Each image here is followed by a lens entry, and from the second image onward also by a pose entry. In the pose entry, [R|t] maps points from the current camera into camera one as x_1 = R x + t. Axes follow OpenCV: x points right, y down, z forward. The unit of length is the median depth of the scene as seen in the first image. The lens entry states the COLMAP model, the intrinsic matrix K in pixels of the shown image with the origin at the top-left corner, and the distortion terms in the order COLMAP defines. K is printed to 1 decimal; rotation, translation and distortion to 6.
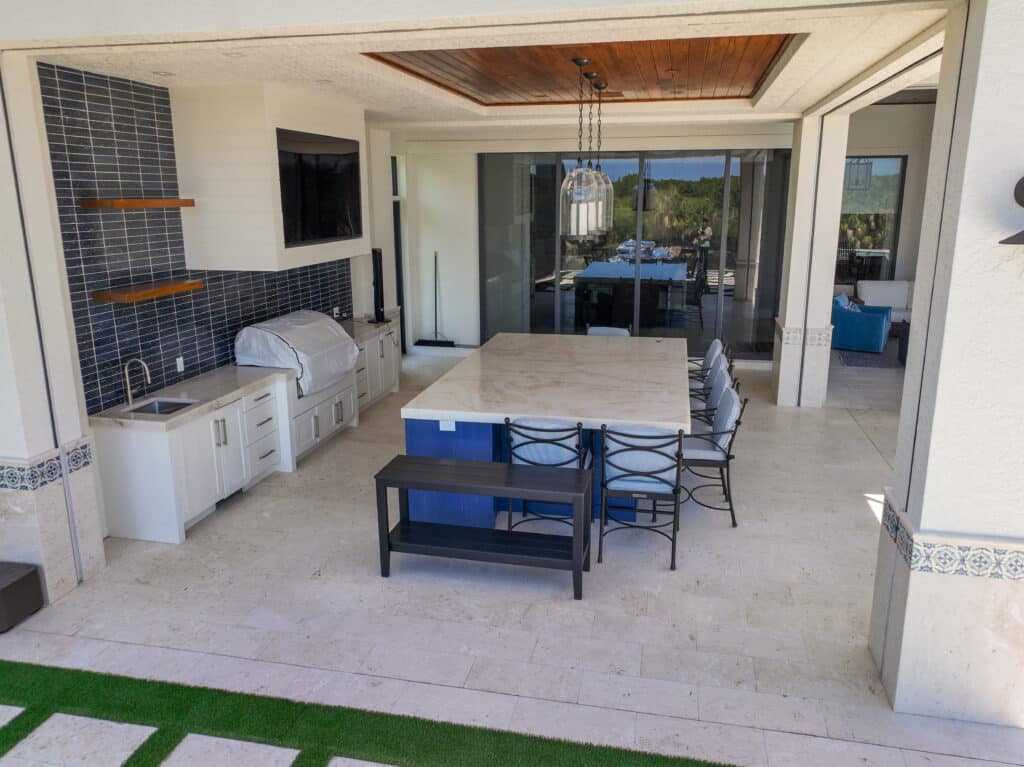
lens RADIAL K [[750.6, 0, 512.0], [0, 750.6, 383.5], [0, 0, 1]] dist [0.002245, -0.002135]
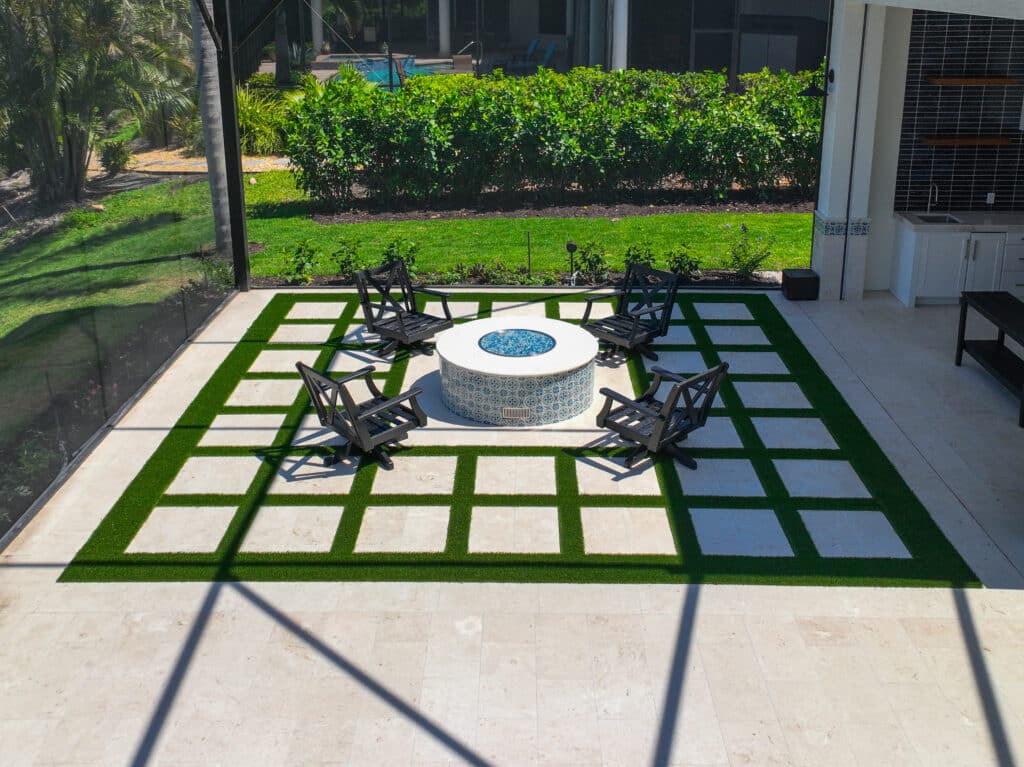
lens RADIAL K [[1048.6, 0, 511.6], [0, 1048.6, 258.7], [0, 0, 1]] dist [-0.012137, -0.003174]
pose [[0.200105, 0.273781, -0.940745, 1.294103], [-0.234751, 0.945595, 0.225259, -0.159032], [0.951236, 0.175766, 0.253489, -0.283818]]
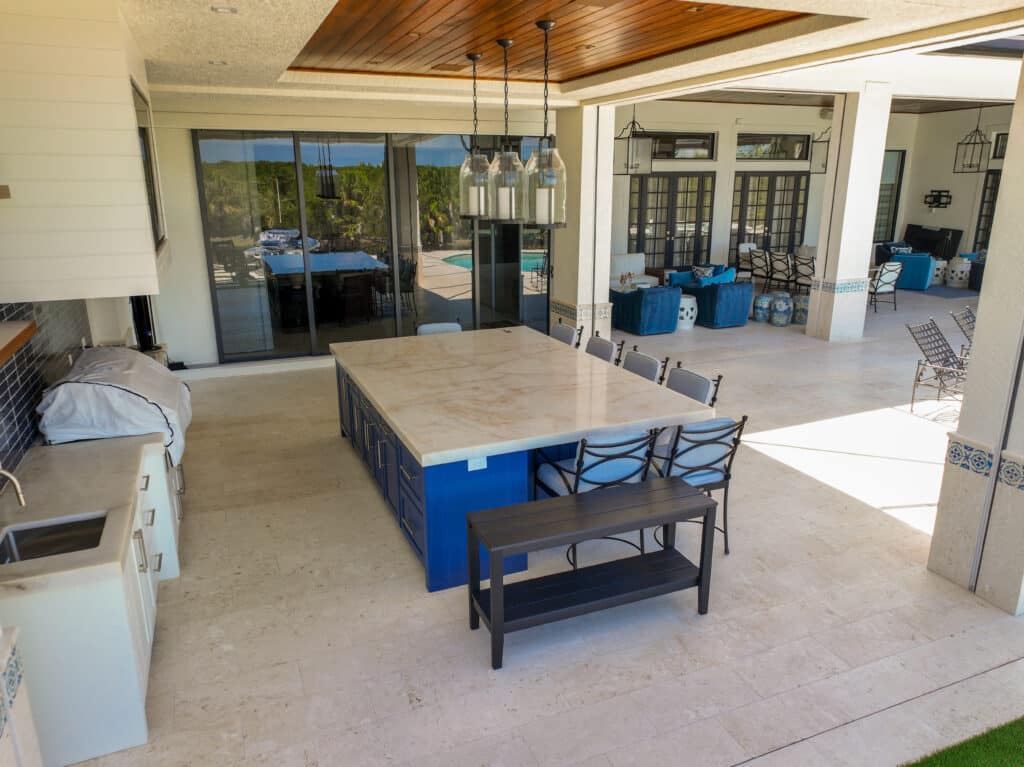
lens RADIAL K [[722.9, 0, 511.0], [0, 722.9, 373.9], [0, 0, 1]] dist [0.017769, 0.001570]
pose [[0.816227, -0.151865, 0.557414, -0.484271], [0.141916, 0.987975, 0.061361, -0.085451], [-0.560030, 0.029022, 0.827964, 0.312745]]
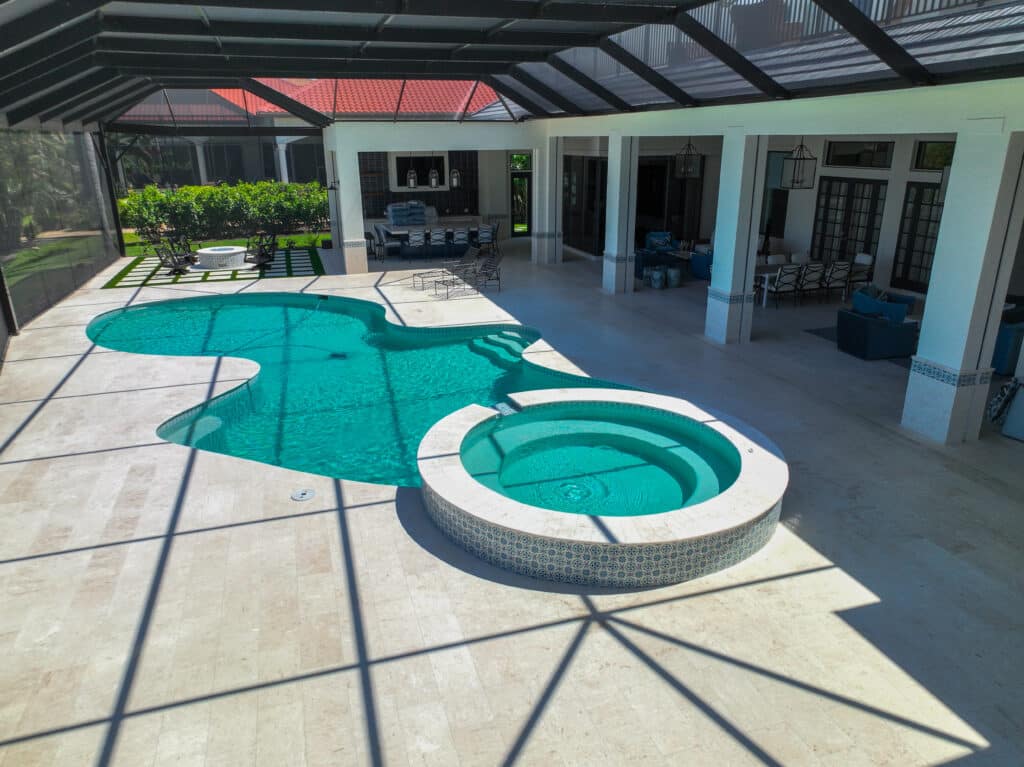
lens RADIAL K [[722.9, 0, 511.0], [0, 722.9, 373.9], [0, 0, 1]] dist [0.017769, 0.001570]
pose [[0.494035, 0.273925, -0.825164, 3.868234], [-0.206783, 0.958858, 0.194503, -0.103448], [0.844494, 0.074538, 0.530352, -0.533530]]
